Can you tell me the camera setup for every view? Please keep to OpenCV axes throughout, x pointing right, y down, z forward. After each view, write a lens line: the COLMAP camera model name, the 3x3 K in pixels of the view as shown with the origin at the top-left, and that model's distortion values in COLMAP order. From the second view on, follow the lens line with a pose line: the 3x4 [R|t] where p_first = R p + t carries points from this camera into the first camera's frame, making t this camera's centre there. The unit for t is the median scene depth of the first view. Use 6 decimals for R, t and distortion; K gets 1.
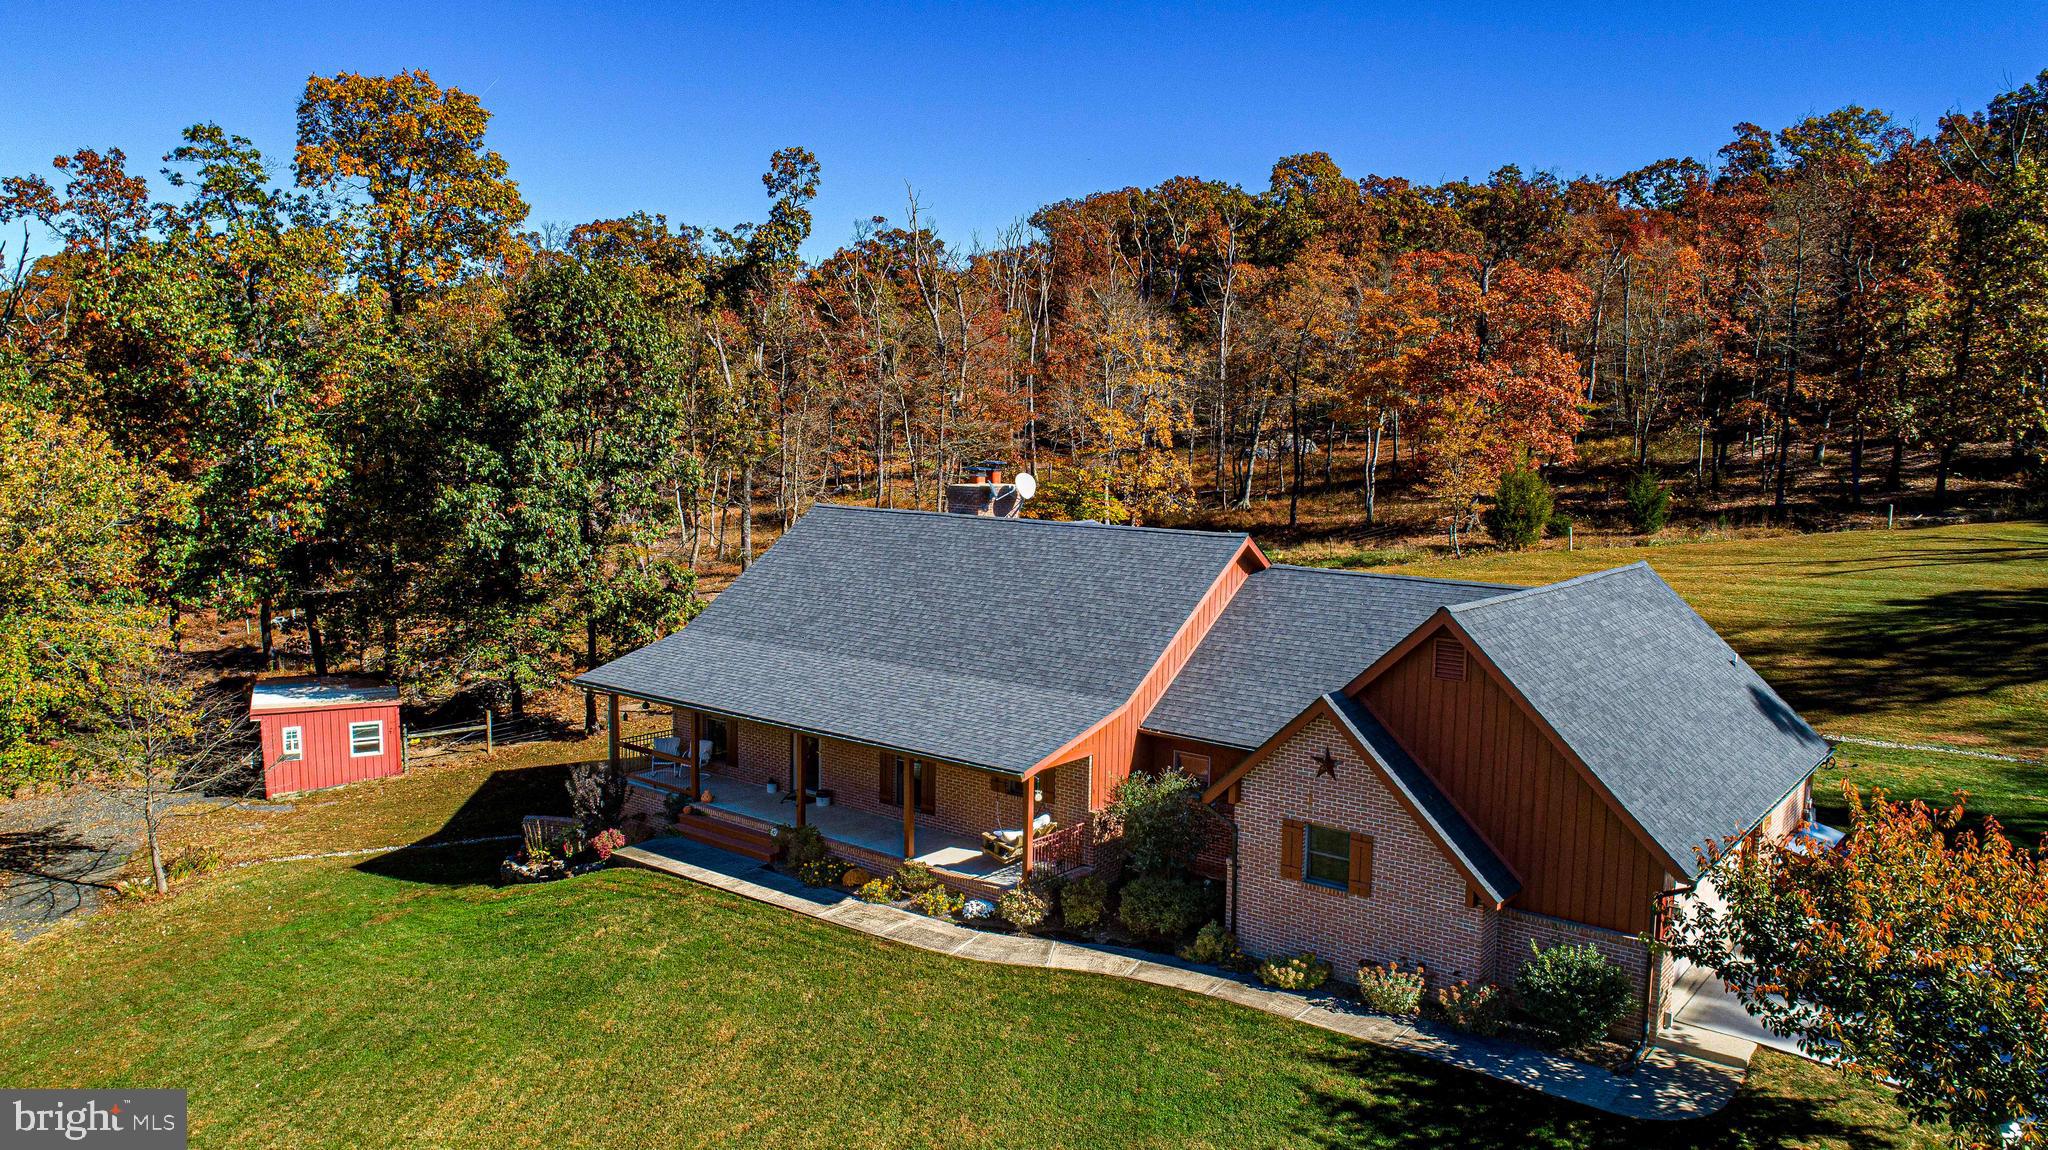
lens RADIAL K [[1441.1, 0, 1027.4], [0, 1441.1, 568.9], [0, 0, 1]] dist [-0.013567, 0.001968]
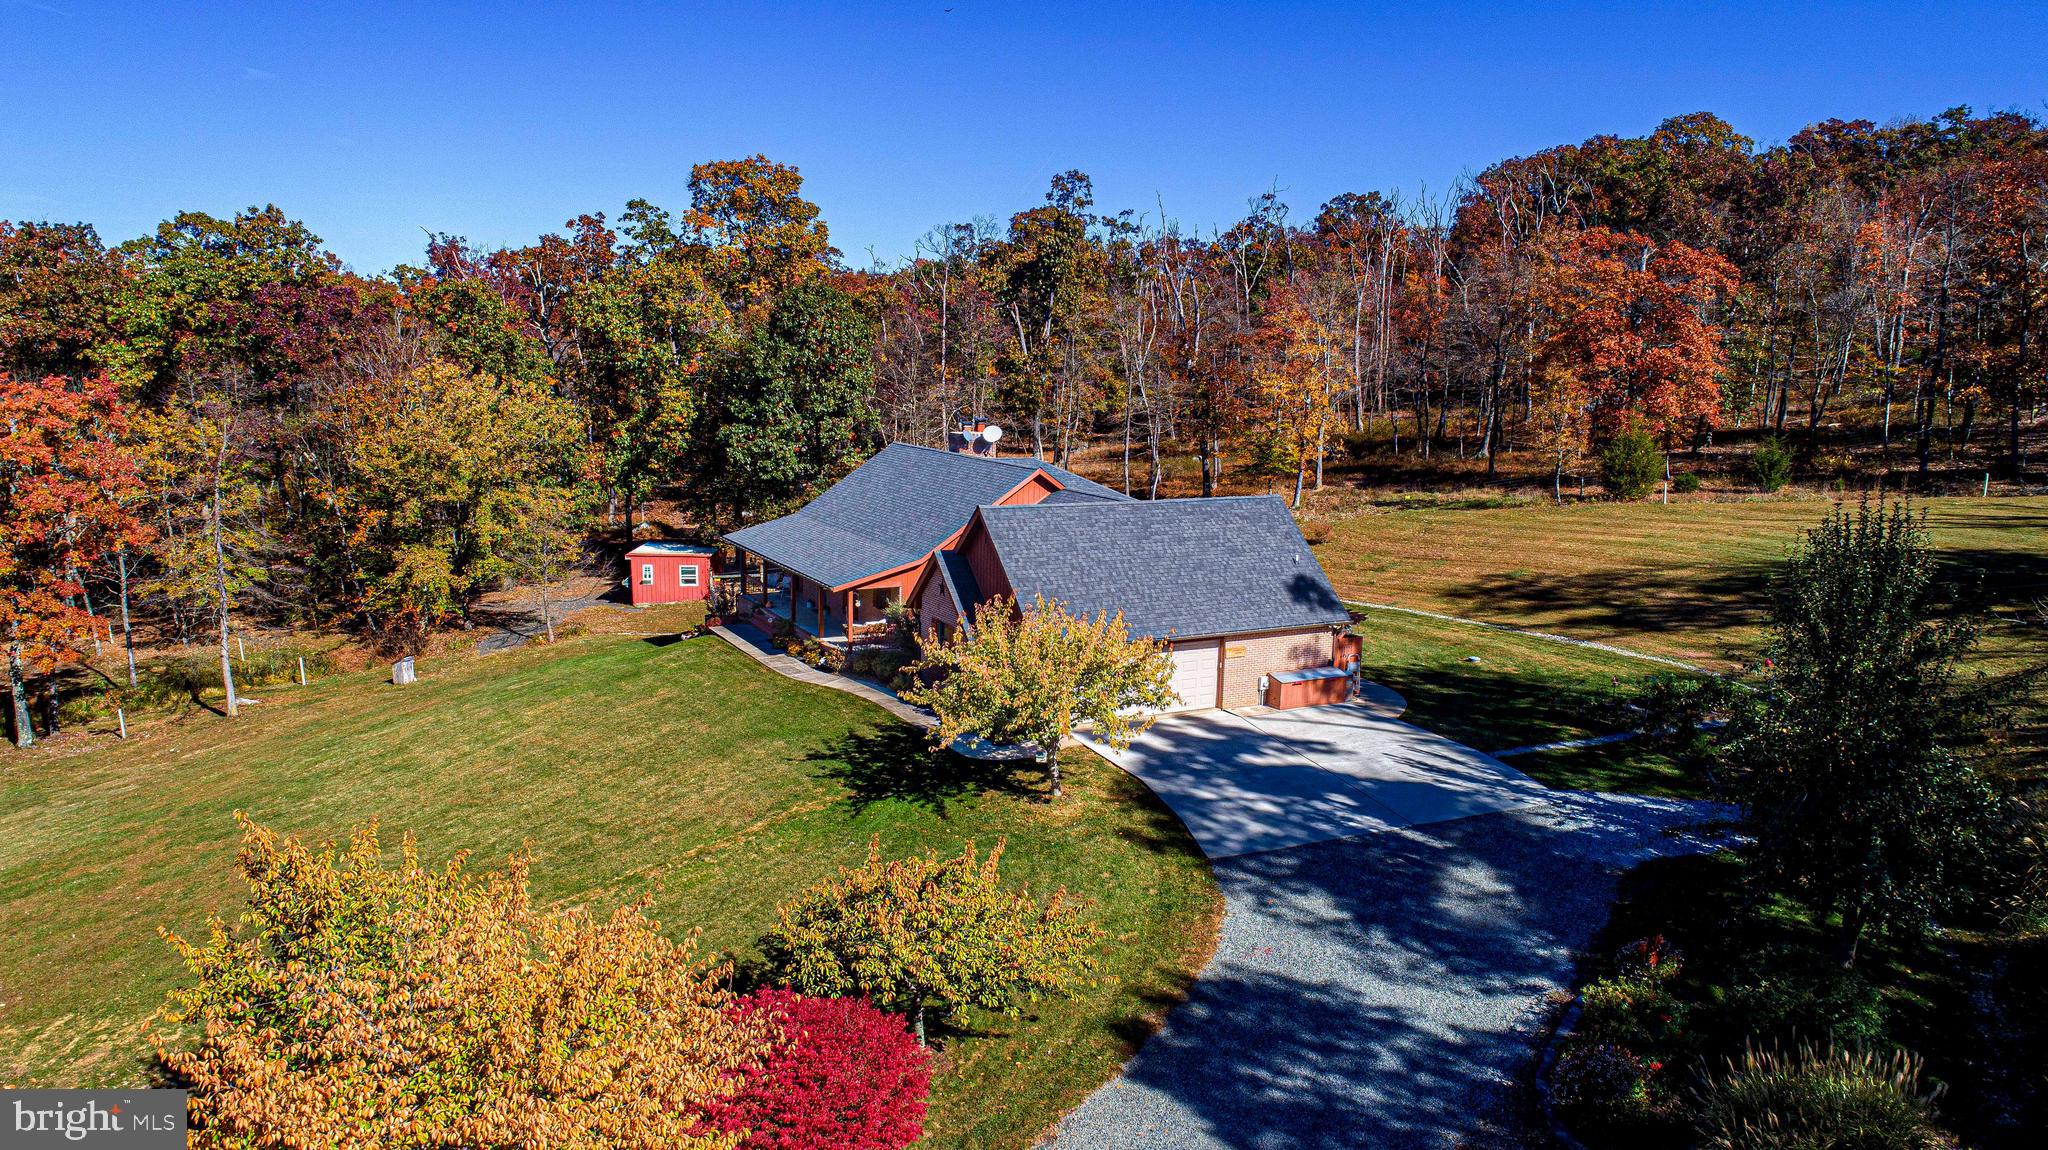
lens RADIAL K [[1408.0, 0, 1028.1], [0, 1408.0, 574.0], [0, 0, 1]] dist [-0.014183, 0.003422]
pose [[0.914401, 0.066686, -0.399279, 0.543307], [-0.047071, 0.997163, 0.058744, 0.002263], [0.402064, -0.034921, 0.914945, -0.328030]]
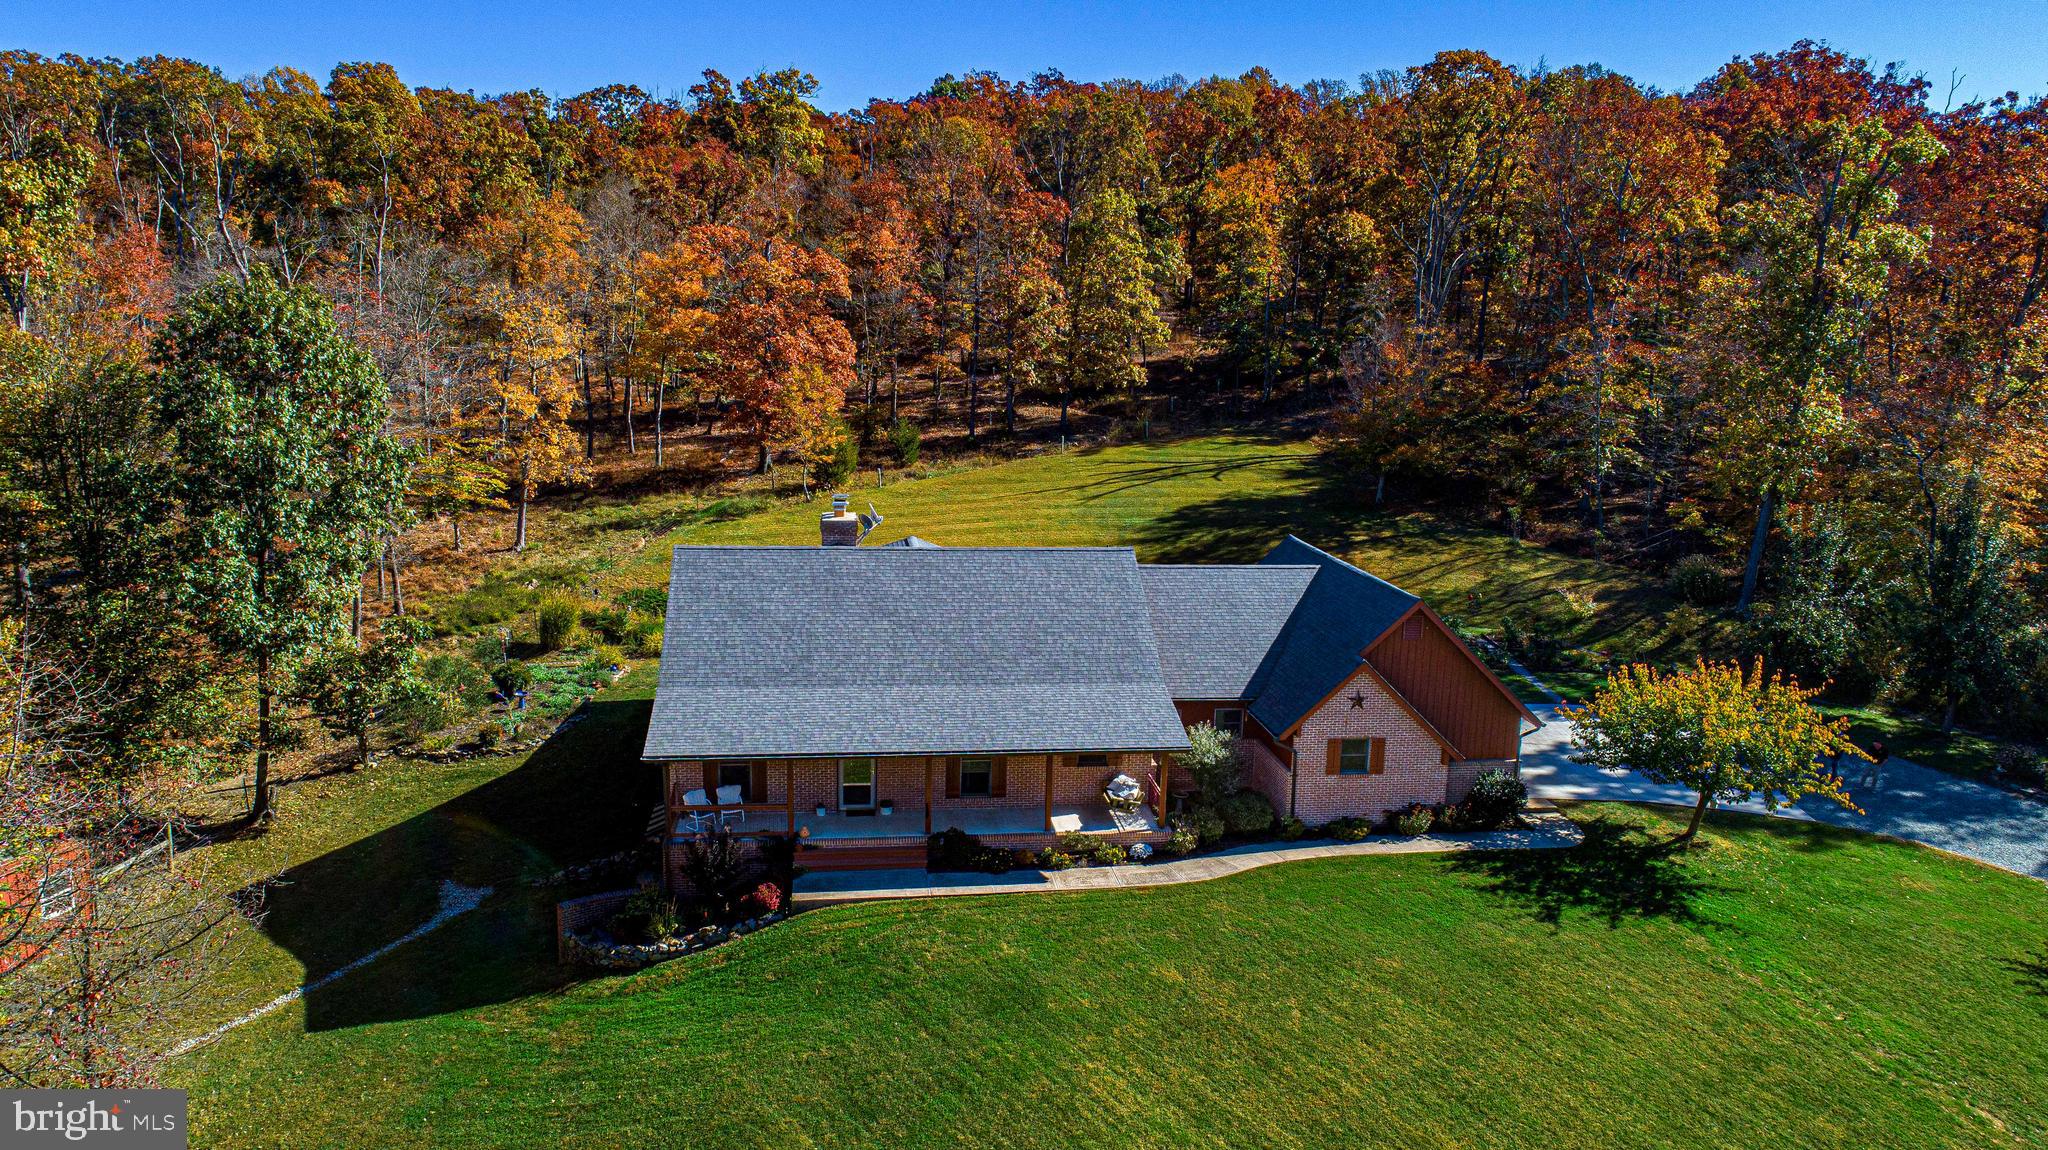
lens RADIAL K [[1408.0, 0, 1028.1], [0, 1408.0, 574.0], [0, 0, 1]] dist [-0.014183, 0.003422]
pose [[0.691466, -0.129580, 0.710692, -0.611614], [0.060528, 0.990714, 0.121745, -0.117585], [-0.719869, -0.041166, 0.692889, 0.087672]]
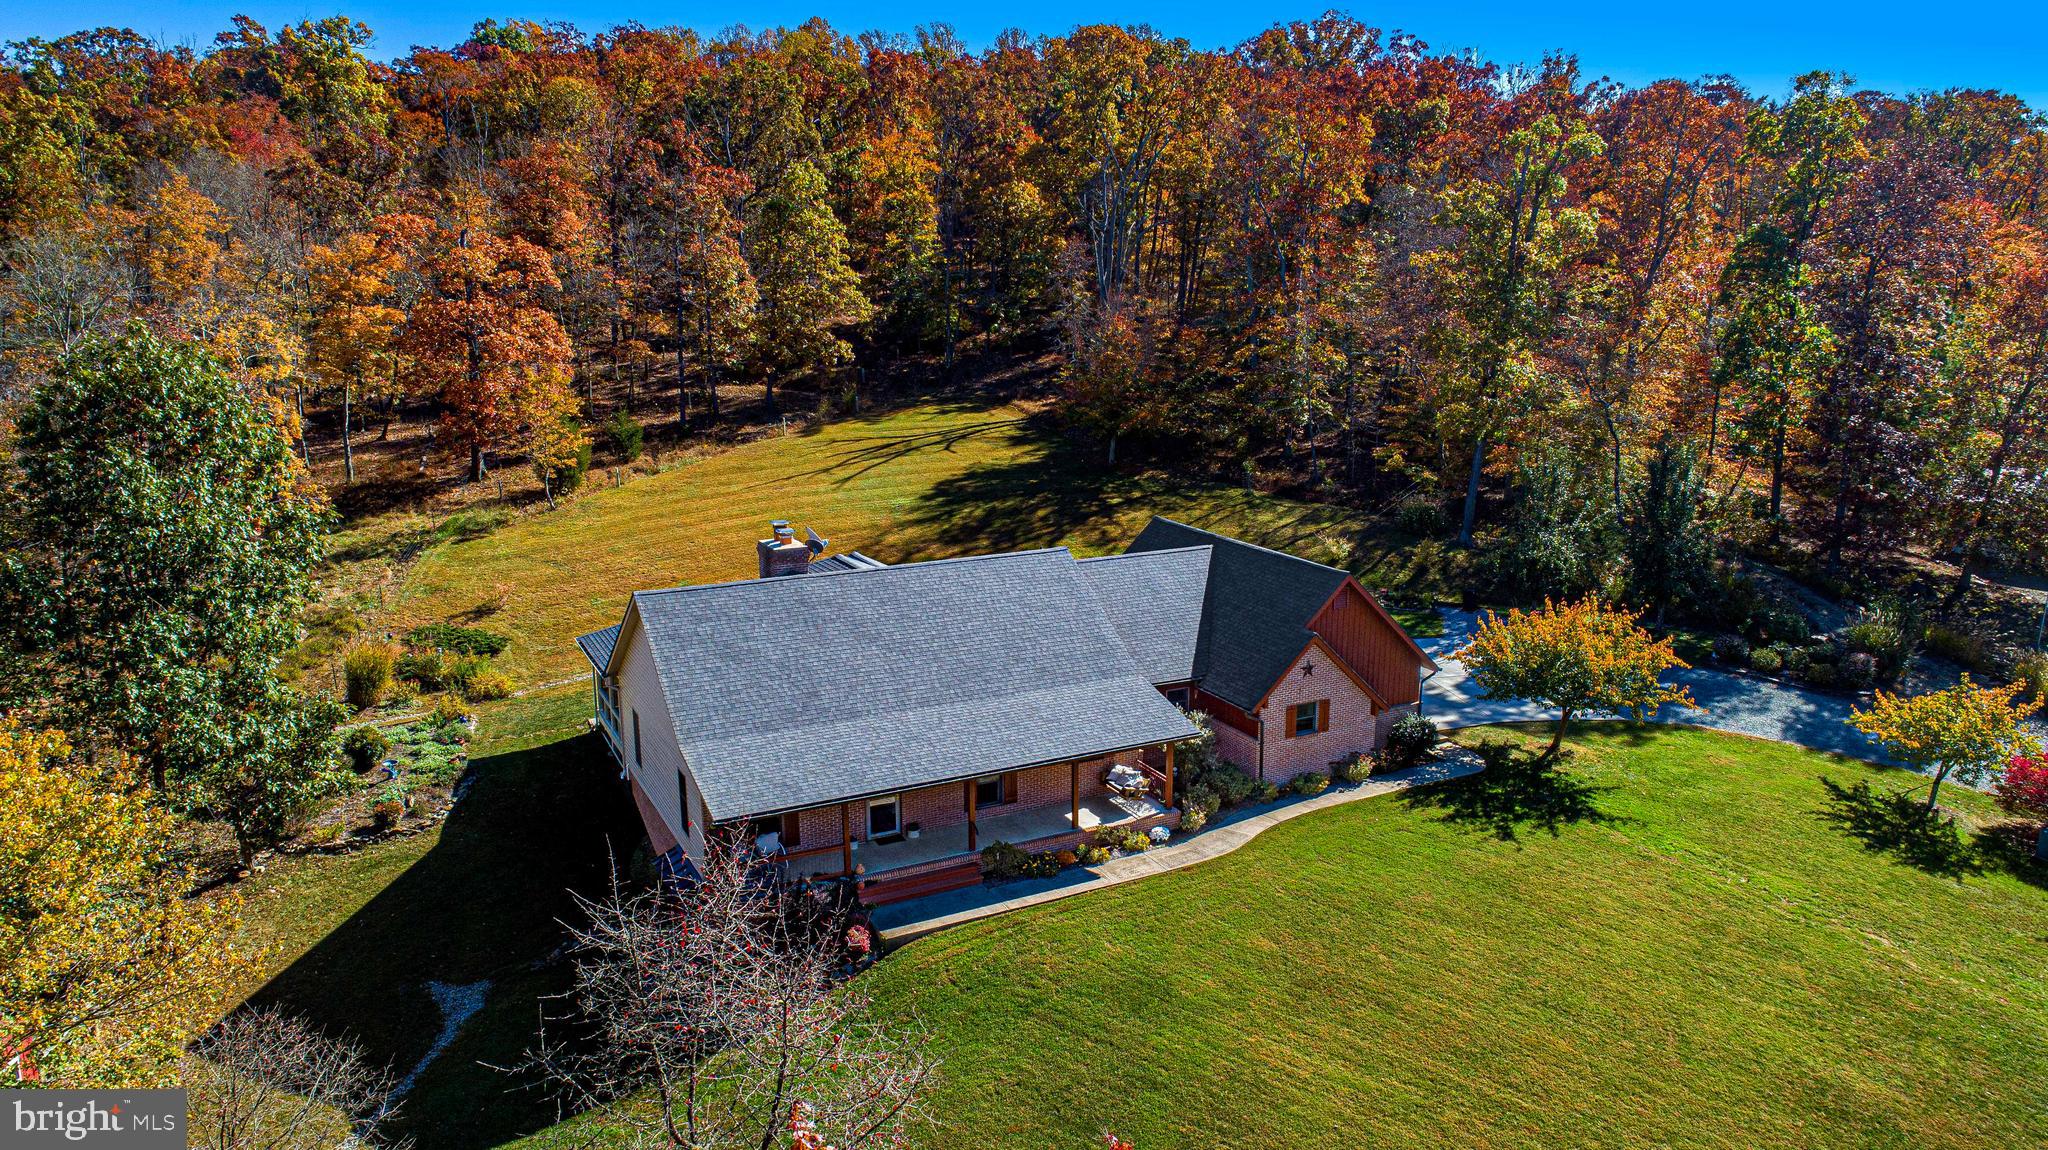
lens RADIAL K [[1405.1, 0, 1026.6], [0, 1405.1, 565.7], [0, 0, 1]] dist [-0.014013, 0.002229]
pose [[0.418478, -0.210606, 0.883471, -0.779648], [0.106111, 0.977418, 0.182739, -0.187041], [-0.902007, 0.017273, 0.431376, 0.290013]]
